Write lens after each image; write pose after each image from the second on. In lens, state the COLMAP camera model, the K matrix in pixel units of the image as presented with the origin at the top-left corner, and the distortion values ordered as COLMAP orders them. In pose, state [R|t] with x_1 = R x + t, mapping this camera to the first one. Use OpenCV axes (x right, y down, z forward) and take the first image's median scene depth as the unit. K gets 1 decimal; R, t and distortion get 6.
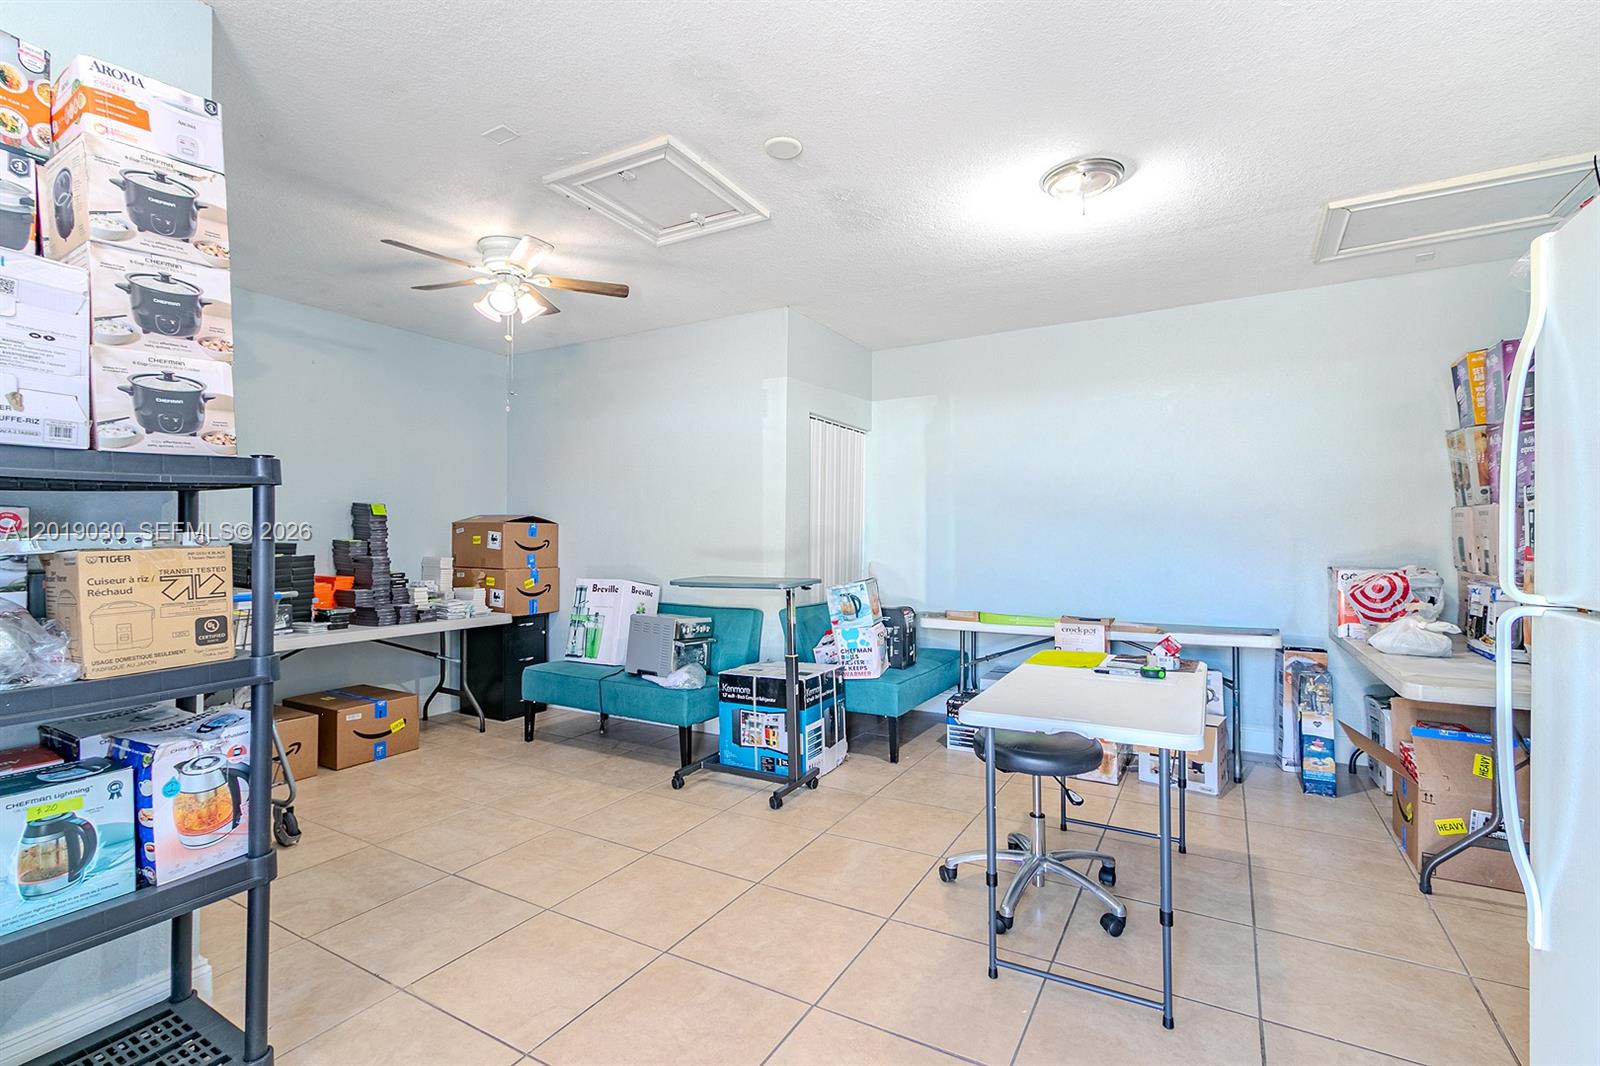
lens RADIAL K [[735.2, 0, 788.7], [0, 735.2, 535.9], [0, 0, 1]] dist [0.004813, -0.000959]
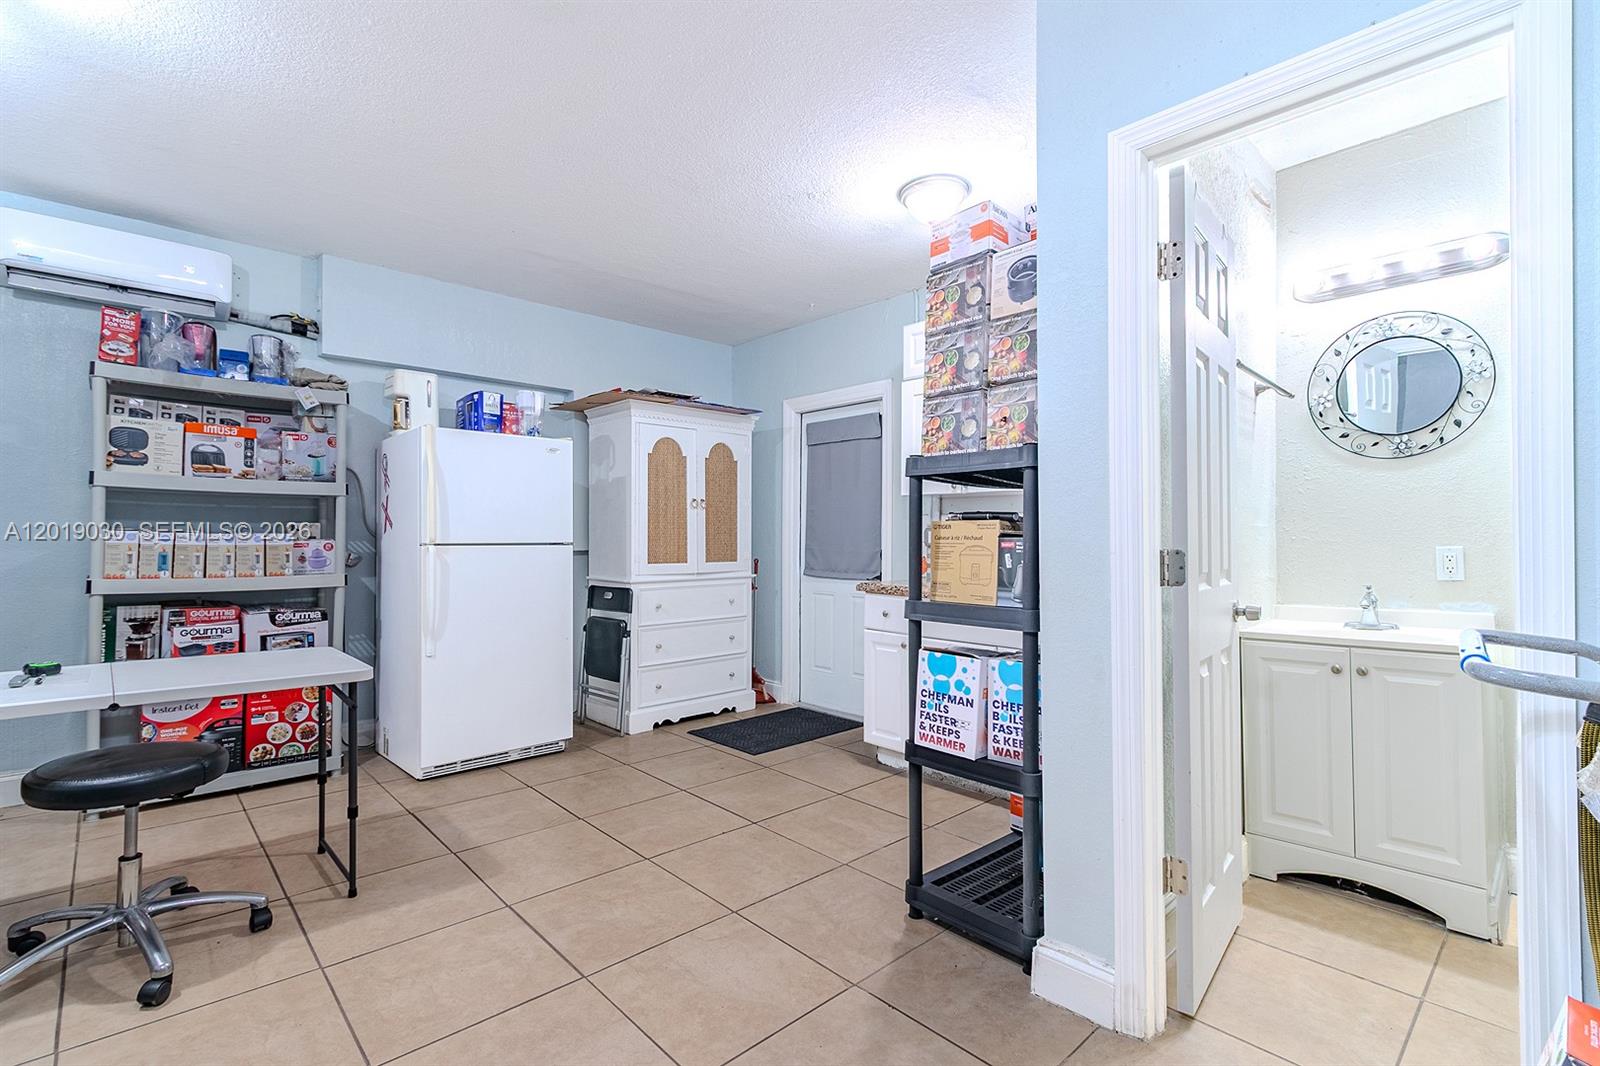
lens RADIAL K [[735.2, 0, 788.7], [0, 735.2, 535.9], [0, 0, 1]] dist [0.004813, -0.000959]
pose [[-0.957217, 0.000102, 0.289372, -0.764129], [-0.002394, 0.999963, -0.008270, 0.046053], [-0.289362, -0.008609, -0.957181, 2.057052]]
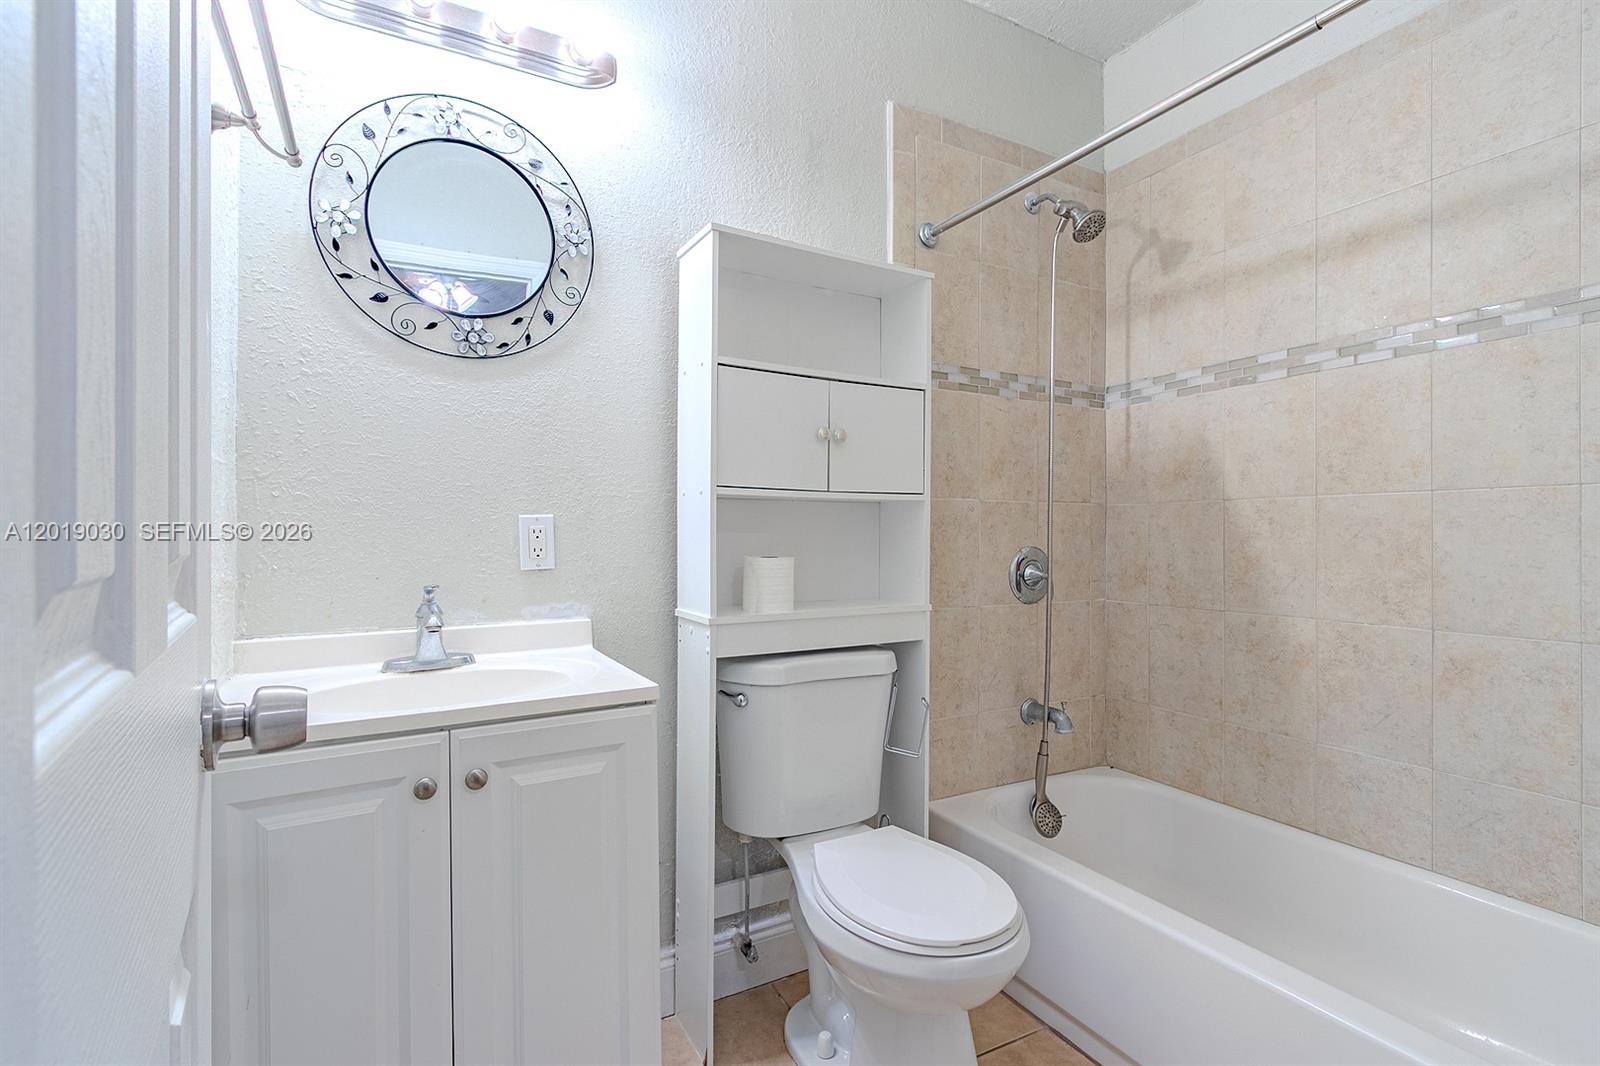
lens RADIAL K [[735.2, 0, 788.7], [0, 735.2, 535.9], [0, 0, 1]] dist [0.004813, -0.000959]
pose [[-0.519586, -0.006774, -0.854391, -0.970676], [-0.001368, 0.999974, -0.007096, 0.079886], [0.854417, -0.002518, -0.519582, 1.095816]]
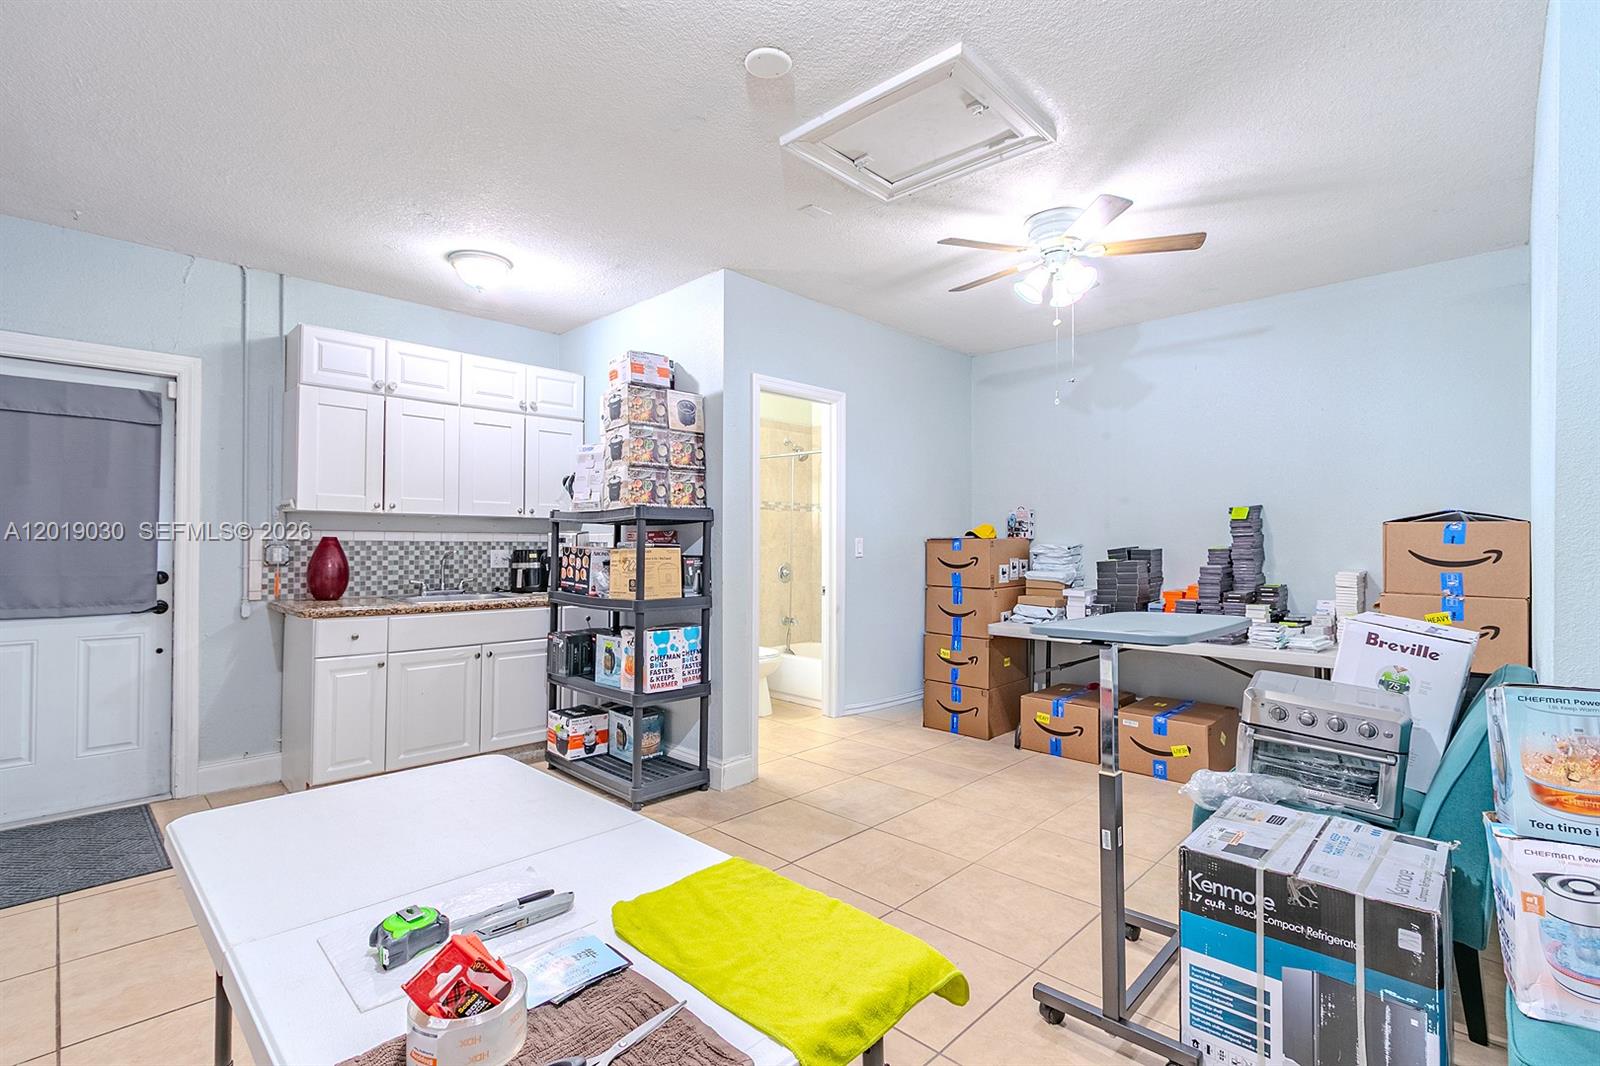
lens RADIAL K [[735.2, 0, 788.7], [0, 735.2, 535.9], [0, 0, 1]] dist [0.004813, -0.000959]
pose [[-0.249564, -0.009092, -0.968316, 1.039709], [0.000374, 0.999955, -0.009485, -0.000839], [0.968358, -0.002729, -0.249549, 1.659656]]
